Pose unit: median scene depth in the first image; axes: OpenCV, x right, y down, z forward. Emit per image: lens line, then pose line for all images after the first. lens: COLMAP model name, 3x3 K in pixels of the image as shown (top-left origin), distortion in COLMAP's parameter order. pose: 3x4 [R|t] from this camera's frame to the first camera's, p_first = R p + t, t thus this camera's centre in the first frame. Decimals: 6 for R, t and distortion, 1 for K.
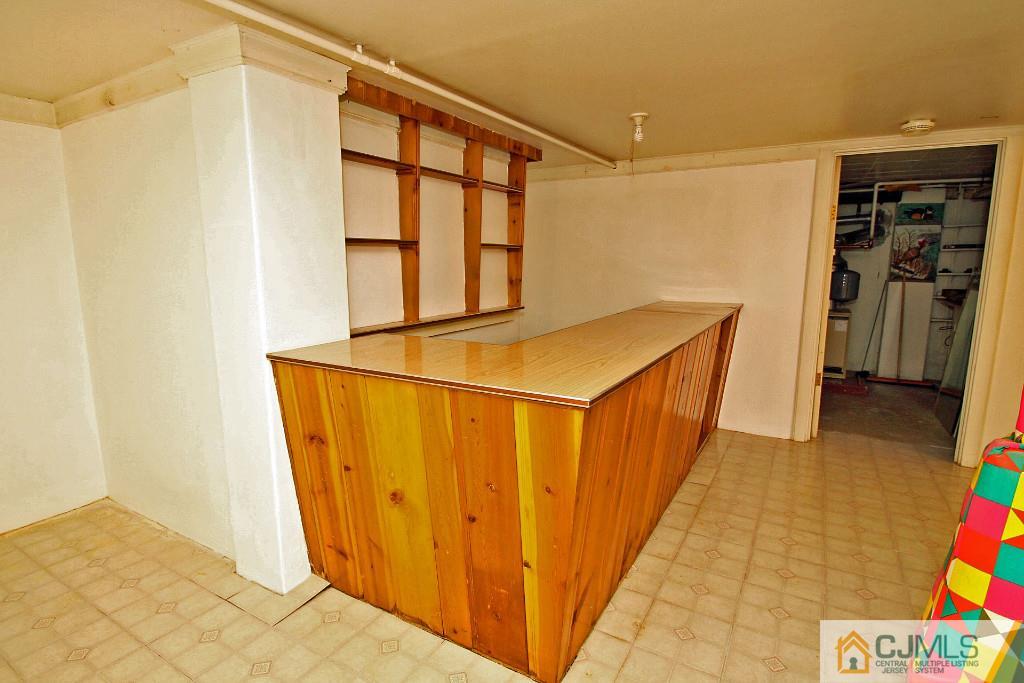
lens RADIAL K [[531.7, 0, 512.0], [0, 531.7, 341.5], [0, 0, 1]] dist [-0.001920, -0.000456]
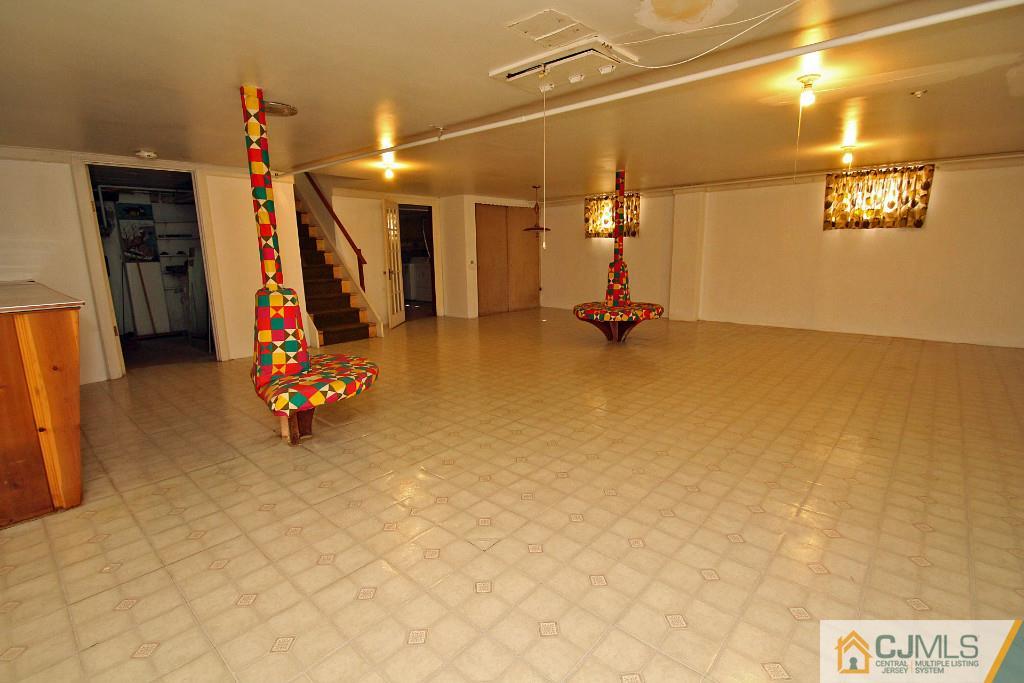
lens RADIAL K [[472.6, 0, 514.2], [0, 472.6, 343.8], [0, 0, 1]] dist [0.007739, -0.014094]
pose [[0.209697, -0.200264, 0.957038, -0.259084], [0.169757, 0.971392, 0.166072, 0.053663], [-0.962917, 0.127639, 0.237694, -0.180669]]
